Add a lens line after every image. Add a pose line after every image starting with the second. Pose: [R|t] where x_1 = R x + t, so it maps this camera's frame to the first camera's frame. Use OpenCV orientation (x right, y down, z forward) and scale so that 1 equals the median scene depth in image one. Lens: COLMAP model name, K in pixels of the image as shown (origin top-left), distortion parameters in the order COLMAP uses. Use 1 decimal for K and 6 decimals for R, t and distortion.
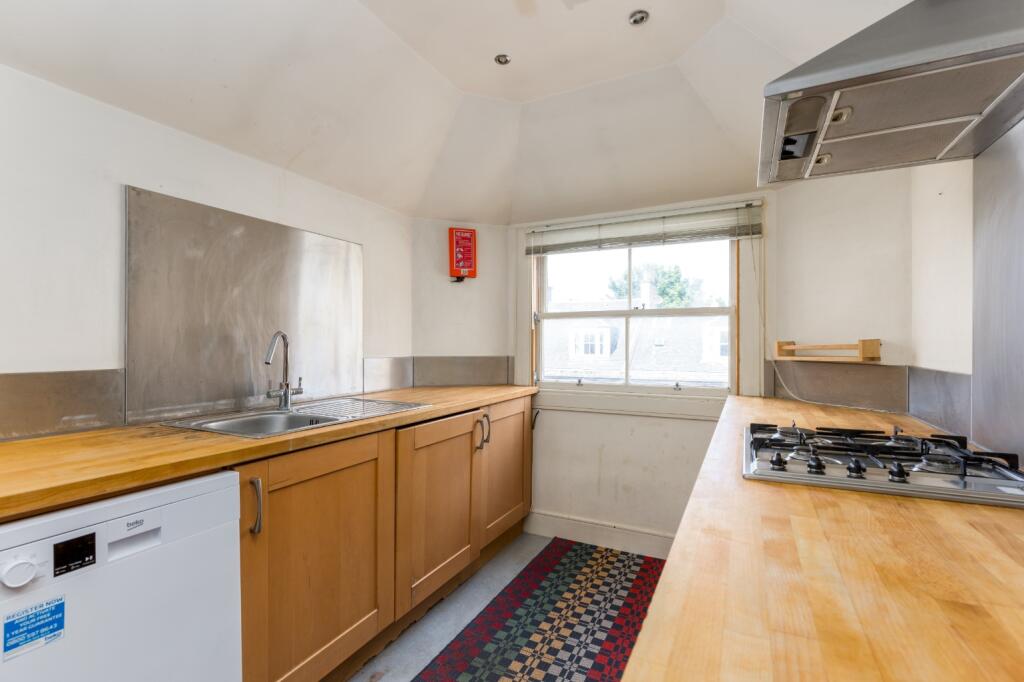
lens RADIAL K [[464.3, 0, 510.1], [0, 464.3, 342.3], [0, 0, 1]] dist [-0.002228, -0.000604]
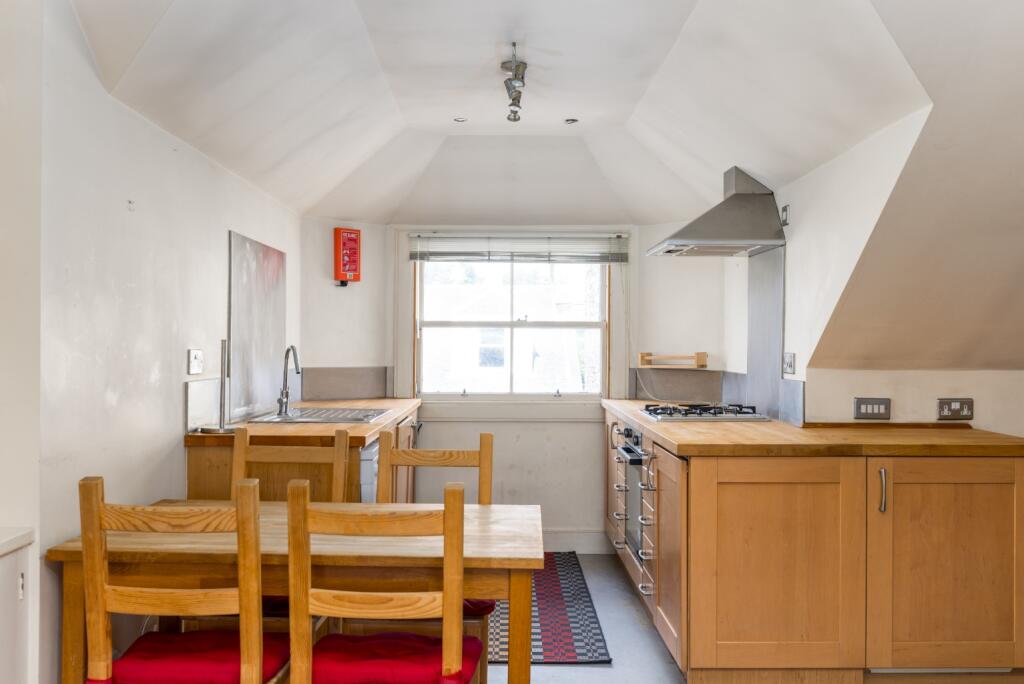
lens RADIAL K [[1024.1, 0, 512.3], [0, 1024.1, 343.6], [0, 0, 1]] dist [-0.005443, 0.000000]
pose [[0.881129, 0.004341, 0.472857, -0.823400], [-0.007020, 0.999968, 0.003900, -0.028420], [-0.472825, -0.006756, 0.881131, -1.007695]]
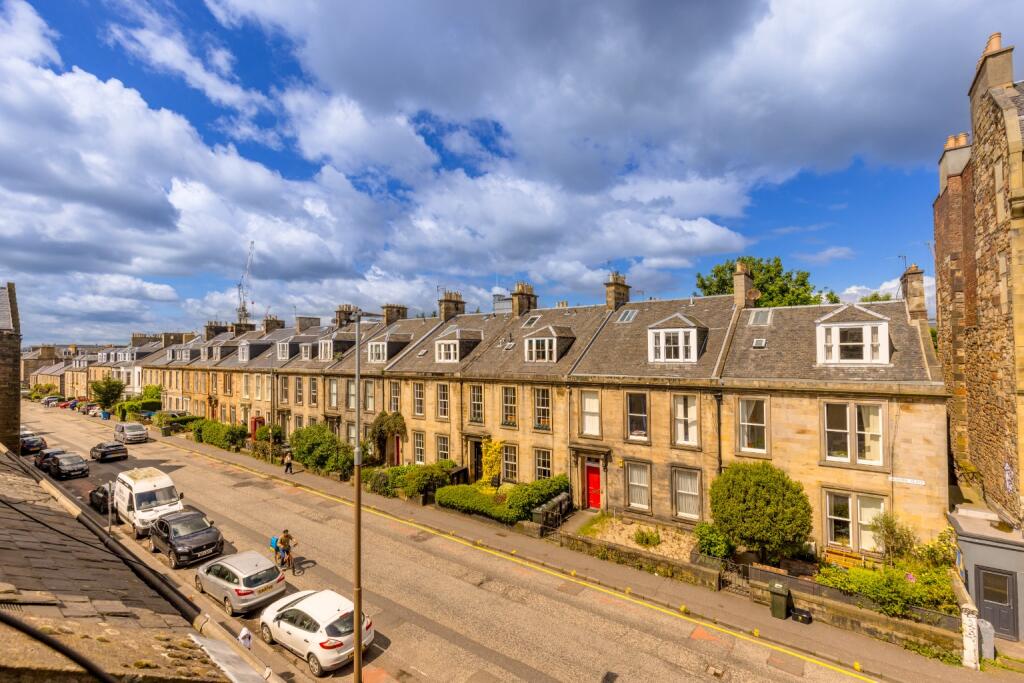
lens RADIAL K [[464.3, 0, 509.2], [0, 464.3, 342.3], [0, 0, 1]] dist [-0.002228, -0.000604]
pose [[0.983686, -0.017519, -0.179041, 0.013639], [0.015307, 0.999789, -0.013728, 0.001234], [0.179244, 0.010764, 0.983746, 0.045910]]
